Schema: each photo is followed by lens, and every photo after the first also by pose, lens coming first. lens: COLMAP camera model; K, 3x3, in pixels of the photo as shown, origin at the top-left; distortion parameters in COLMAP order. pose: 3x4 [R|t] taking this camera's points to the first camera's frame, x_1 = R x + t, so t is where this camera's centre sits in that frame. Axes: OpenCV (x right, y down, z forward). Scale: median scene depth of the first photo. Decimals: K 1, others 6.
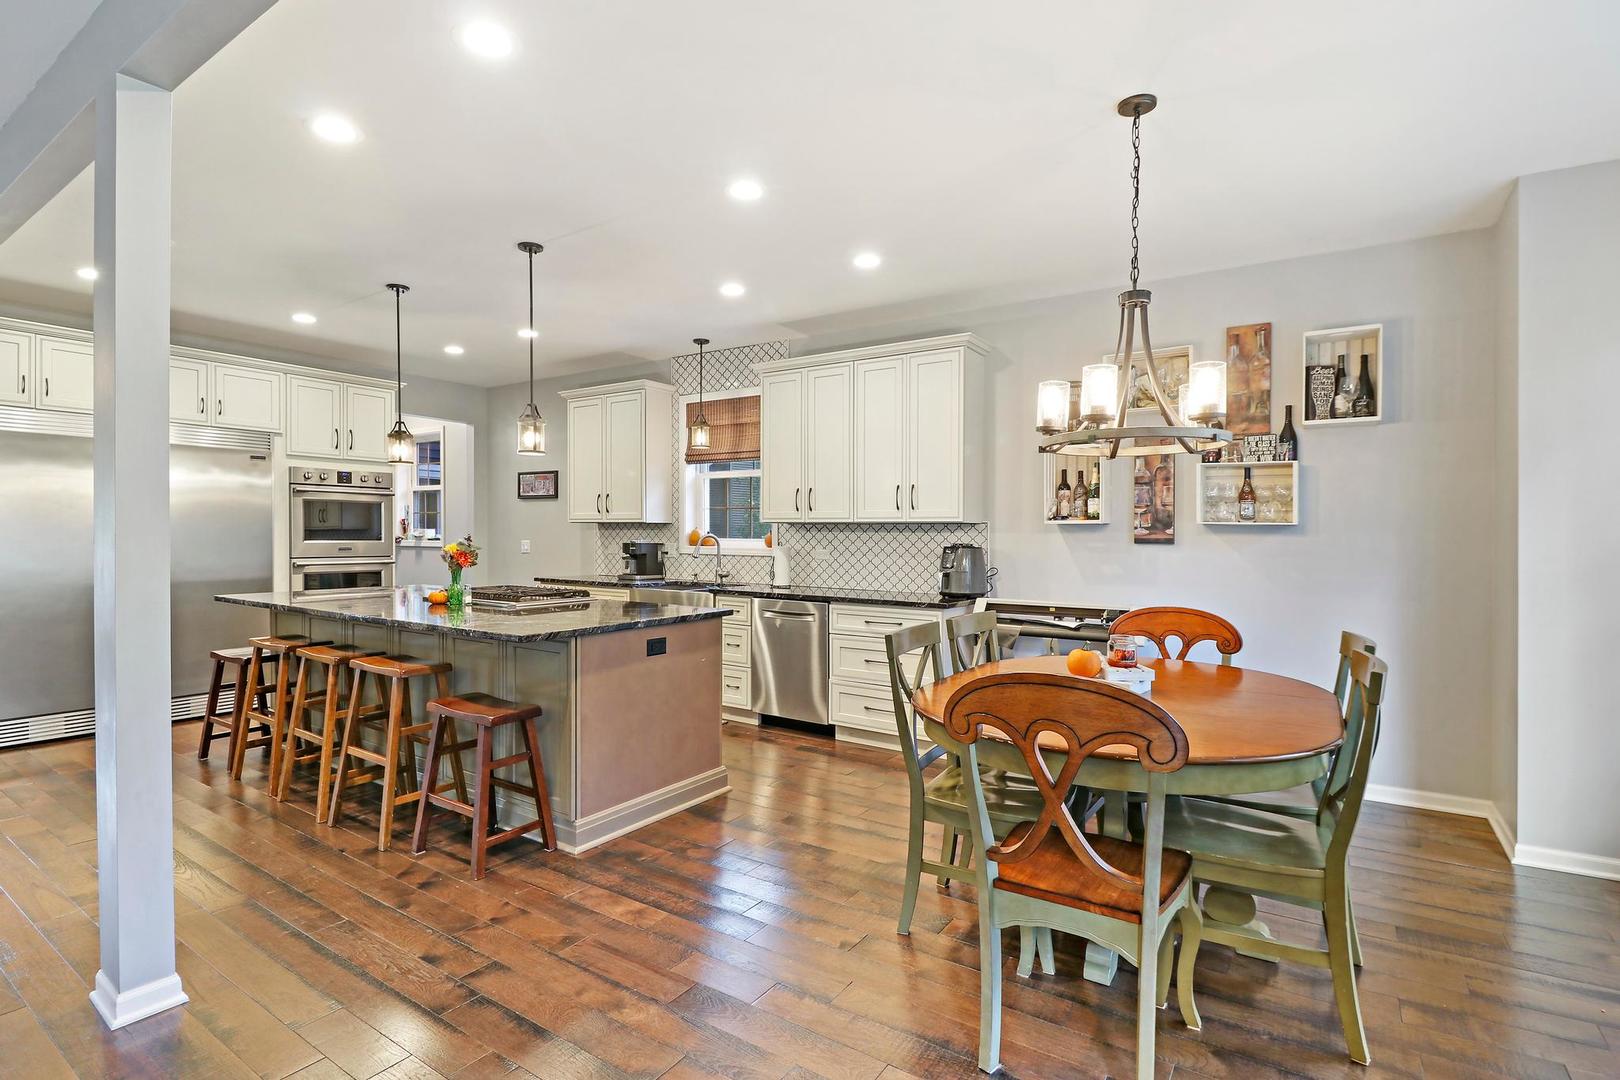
lens RADIAL K [[798.5, 0, 806.4], [0, 798.5, 533.3], [0, 0, 1]] dist [0.003081, -0.016098]
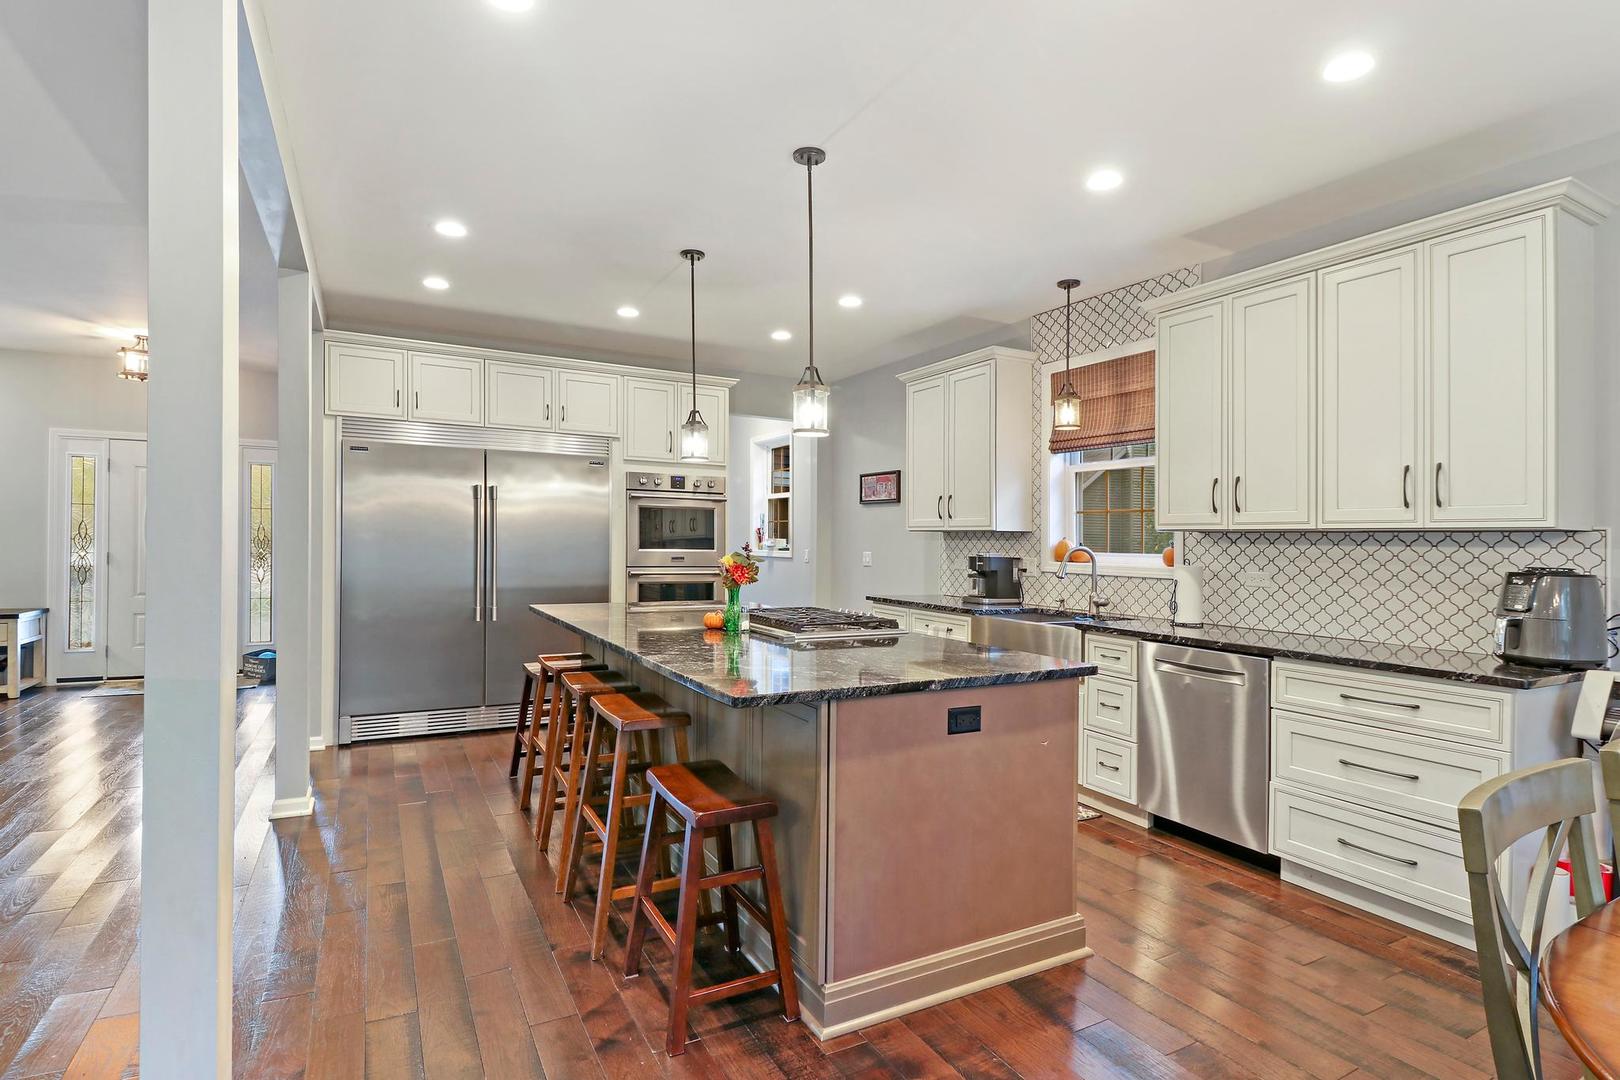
lens RADIAL K [[798.5, 0, 806.4], [0, 798.5, 533.3], [0, 0, 1]] dist [0.003081, -0.016098]
pose [[0.883162, 0.002333, -0.469063, 0.000227], [-0.010072, 0.999851, -0.013991, 0.001960], [0.468961, 0.017081, 0.883054, 0.257863]]
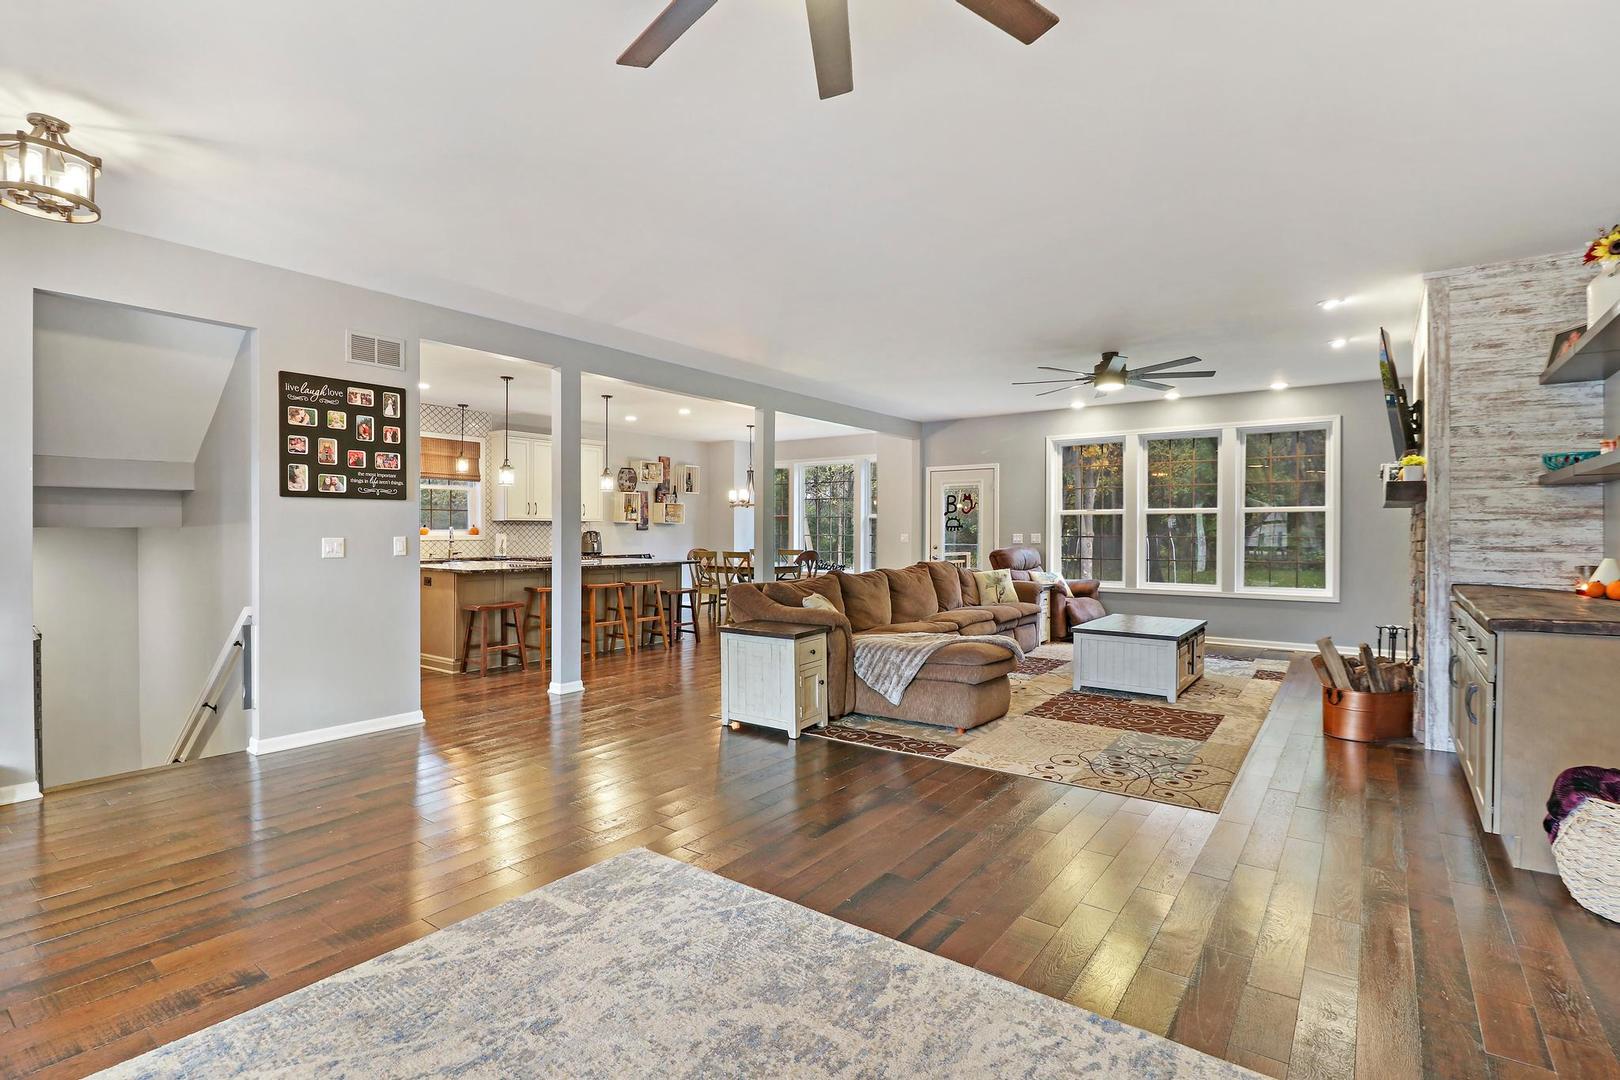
lens RADIAL K [[768.1, 0, 810.0], [0, 768.1, 540.0], [0, 0, 1]] dist [0.001309, 0.000050]
pose [[0.046451, -0.019198, 0.998736, -1.765954], [0.000726, 0.999816, 0.019185, -0.002705], [-0.998920, -0.000166, 0.046456, 0.261814]]
